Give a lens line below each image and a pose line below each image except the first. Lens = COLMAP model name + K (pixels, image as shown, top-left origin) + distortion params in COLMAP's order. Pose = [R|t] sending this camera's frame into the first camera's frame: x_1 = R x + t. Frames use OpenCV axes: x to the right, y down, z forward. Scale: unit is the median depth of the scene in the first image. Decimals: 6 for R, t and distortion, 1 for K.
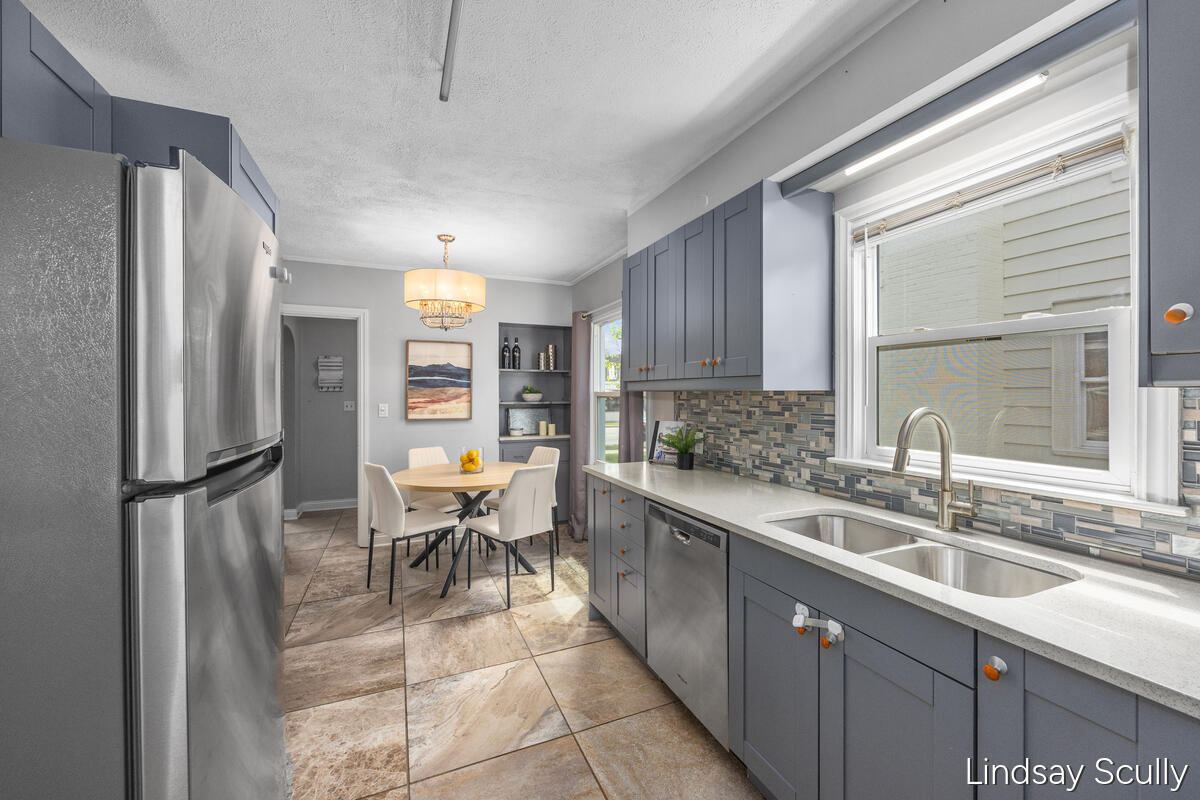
lens RADIAL K [[475.0, 0, 611.0], [0, 475.0, 391.2], [0, 0, 1]] dist [-0.001896, 0.000021]
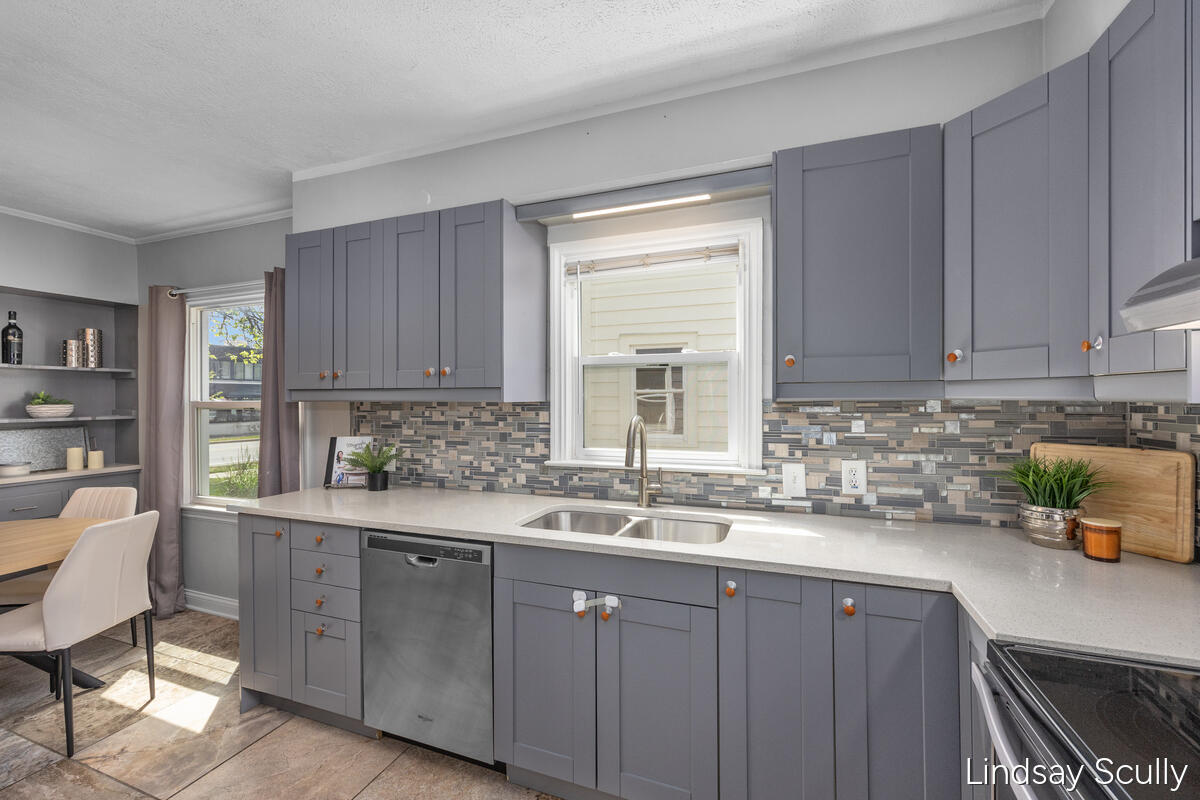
lens RADIAL K [[488.3, 0, 604.0], [0, 488.3, 395.4], [0, 0, 1]] dist [0.002520, 0.000563]
pose [[0.703396, 0.003683, 0.710789, -0.232392], [-0.000736, 0.999990, -0.004452, -0.009399], [-0.710798, 0.002608, 0.703391, 0.076721]]
